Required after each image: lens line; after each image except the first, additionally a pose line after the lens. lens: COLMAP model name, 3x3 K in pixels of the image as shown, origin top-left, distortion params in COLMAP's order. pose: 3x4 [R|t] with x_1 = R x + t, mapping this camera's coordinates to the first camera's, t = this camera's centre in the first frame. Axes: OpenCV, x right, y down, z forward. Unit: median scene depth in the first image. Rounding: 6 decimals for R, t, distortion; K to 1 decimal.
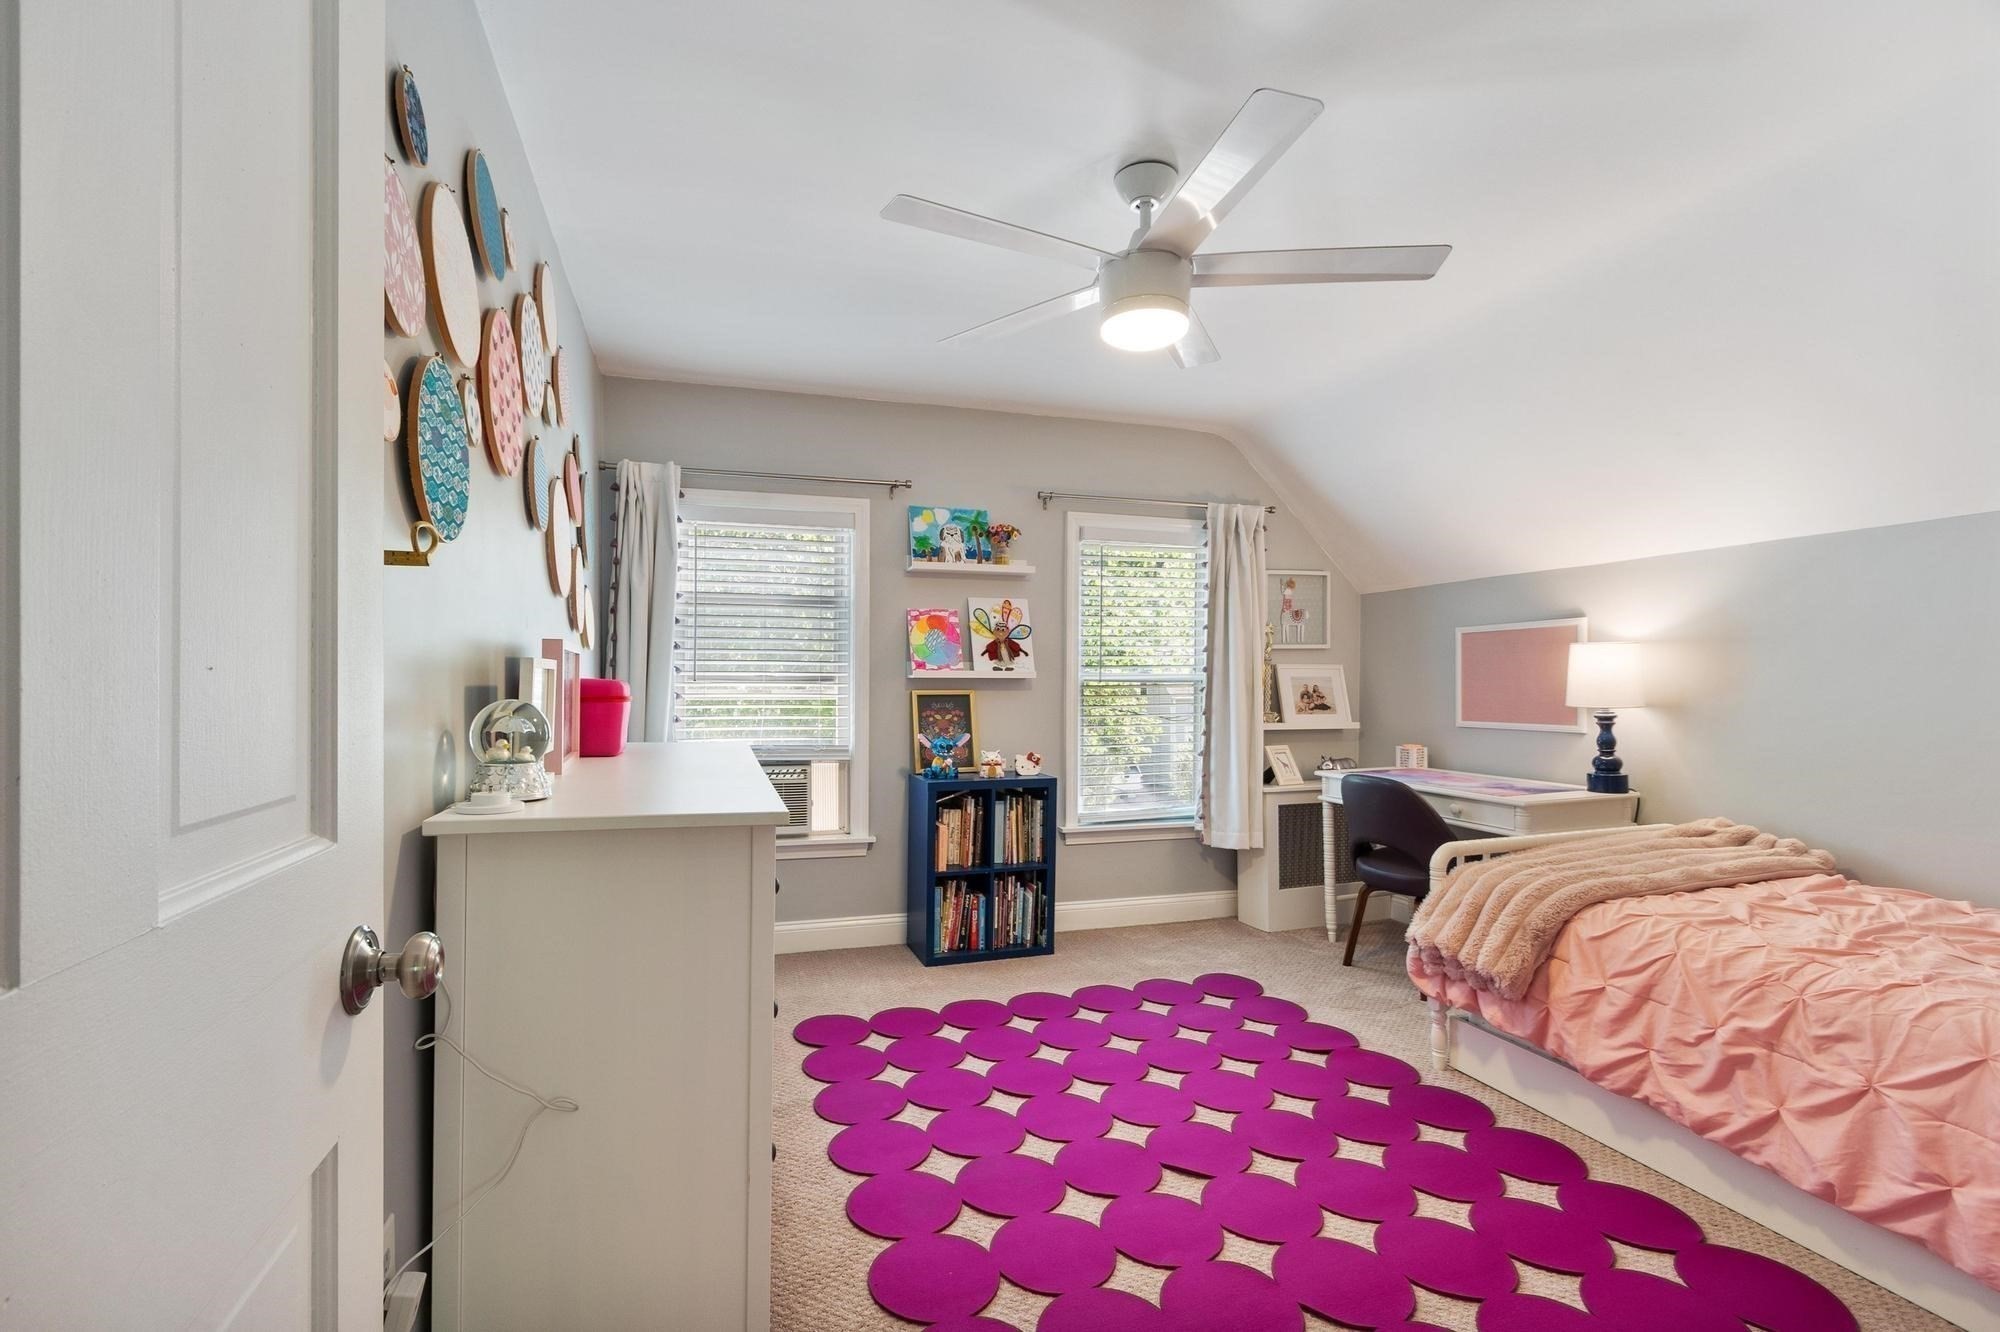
lens RADIAL K [[869.9, 0, 961.8], [0, 869.9, 680.2], [0, 0, 1]] dist [0.001283, -0.000408]
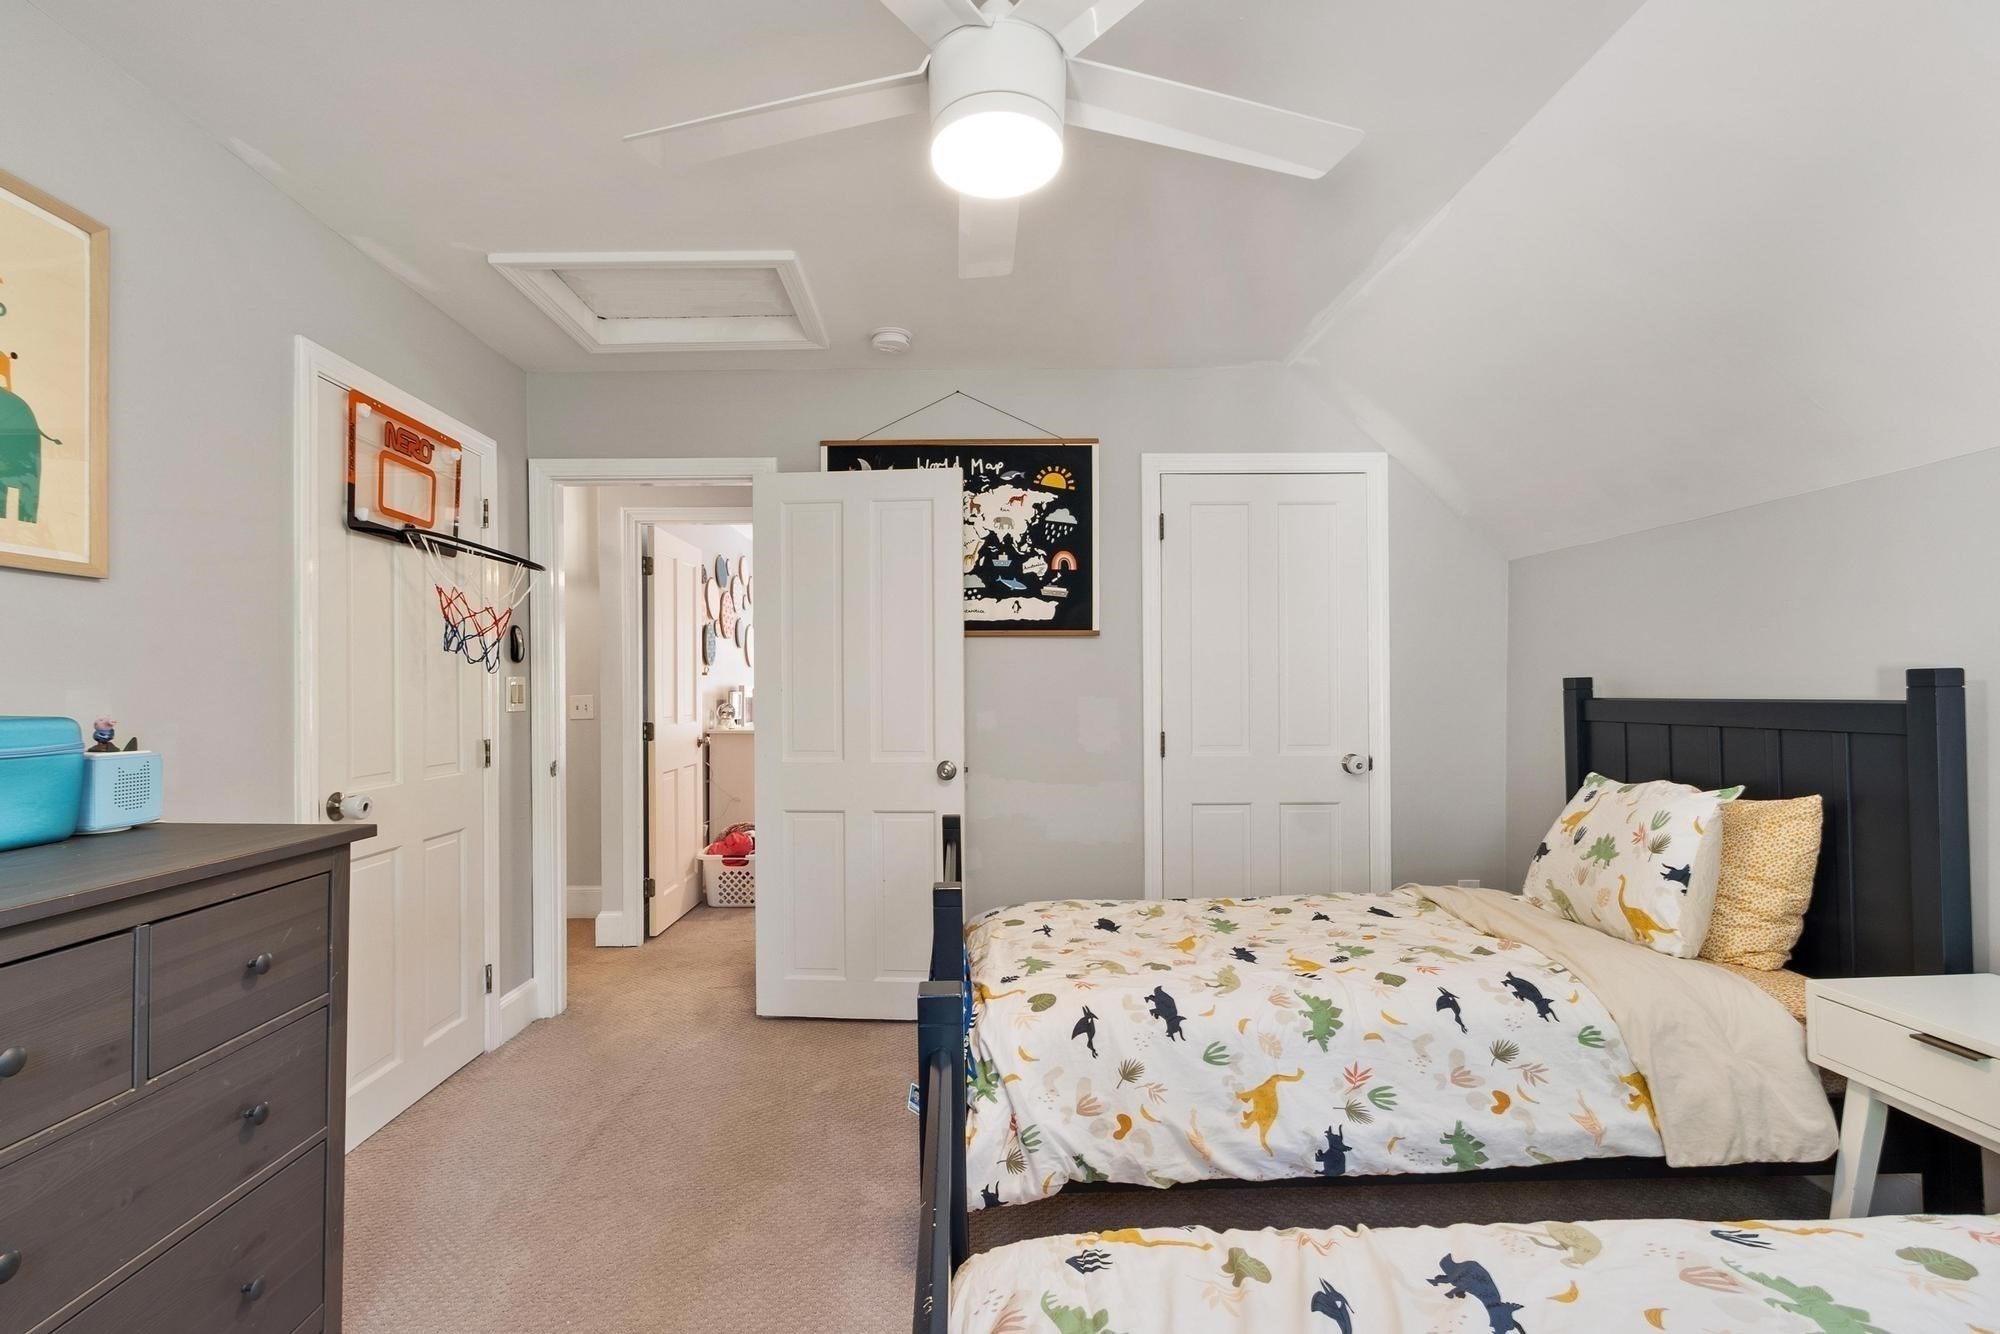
lens RADIAL K [[869.9, 0, 961.8], [0, 869.9, 681.2], [0, 0, 1]] dist [0.001283, -0.000408]
pose [[0.966162, -0.006258, -0.257859, 1.536766], [0.000295, 0.999732, -0.023158, 0.014821], [0.257935, 0.022299, 0.965905, -2.548424]]
